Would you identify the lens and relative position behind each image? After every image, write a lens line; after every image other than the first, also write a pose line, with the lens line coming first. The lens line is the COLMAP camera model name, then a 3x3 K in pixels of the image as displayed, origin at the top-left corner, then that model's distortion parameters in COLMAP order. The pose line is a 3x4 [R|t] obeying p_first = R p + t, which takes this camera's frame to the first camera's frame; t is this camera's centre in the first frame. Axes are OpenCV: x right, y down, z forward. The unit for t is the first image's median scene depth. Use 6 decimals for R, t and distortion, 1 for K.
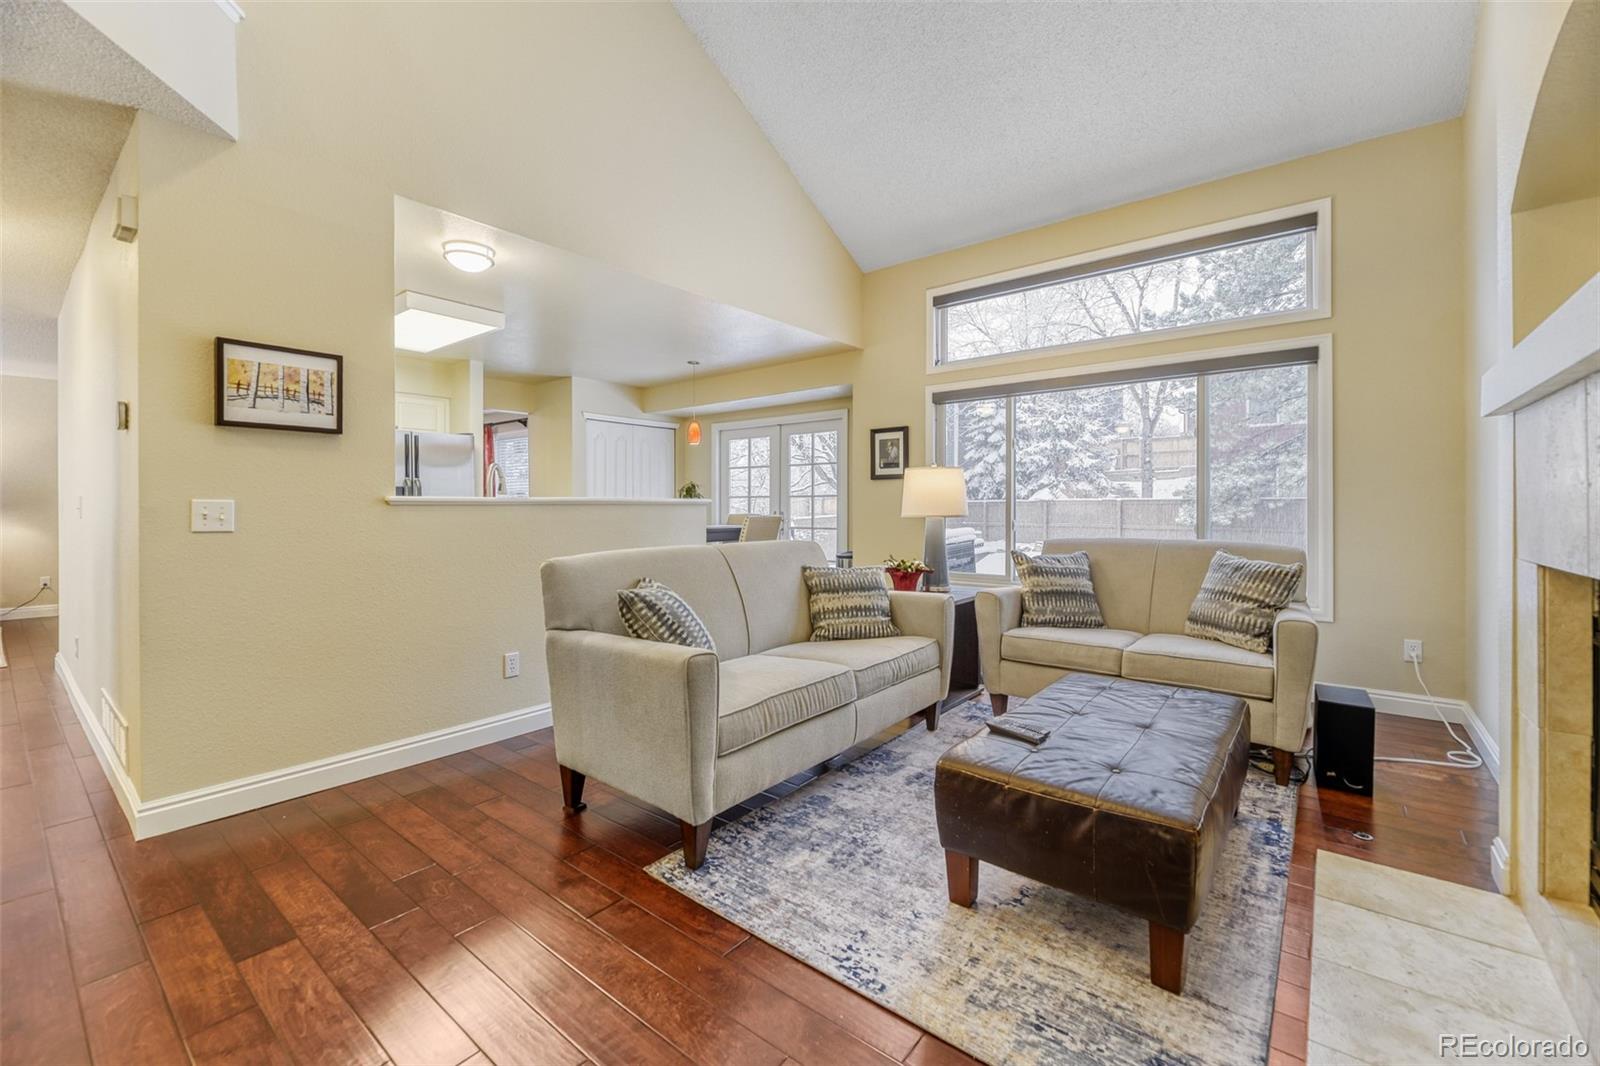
lens RADIAL K [[663.1, 0, 798.2], [0, 663.1, 503.0], [0, 0, 1]] dist [0.003380, 0.000320]
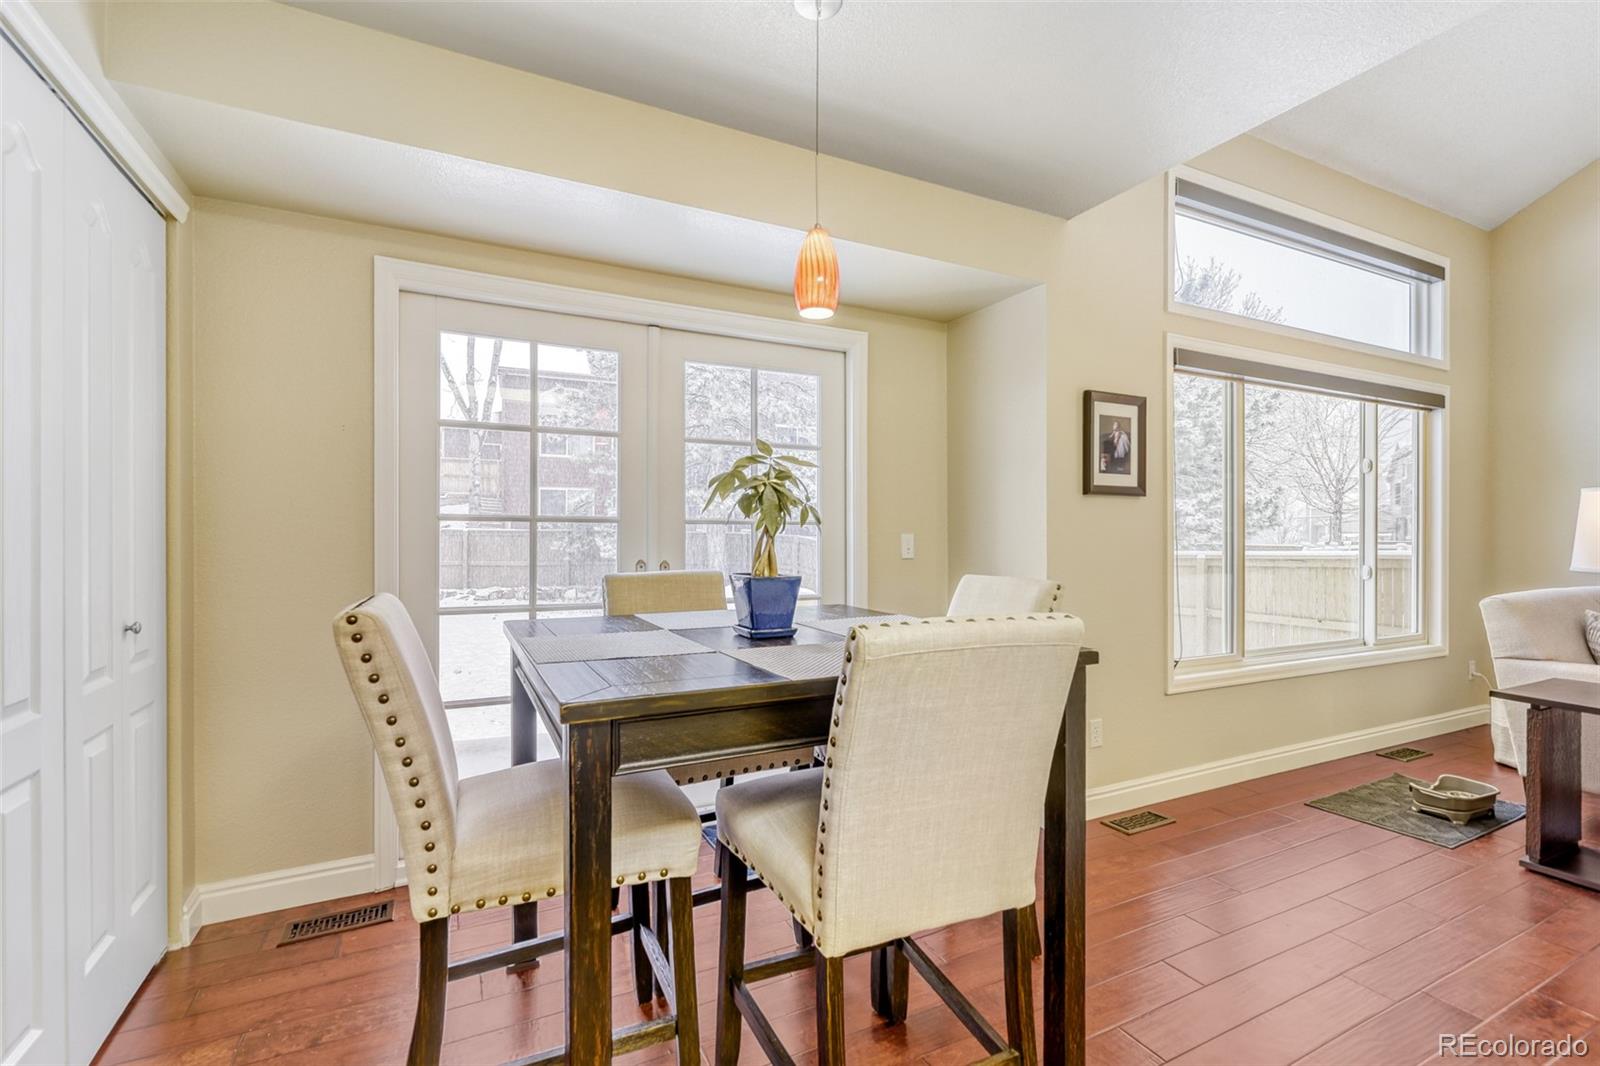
lens RADIAL K [[698.9, 0, 788.4], [0, 698.9, 535.2], [0, 0, 1]] dist [0.007595, -0.000043]
pose [[0.419214, 0.005035, 0.907873, -0.751573], [-0.007966, 0.999967, -0.001868, -0.004092], [-0.907852, -0.006449, 0.419240, 1.661684]]
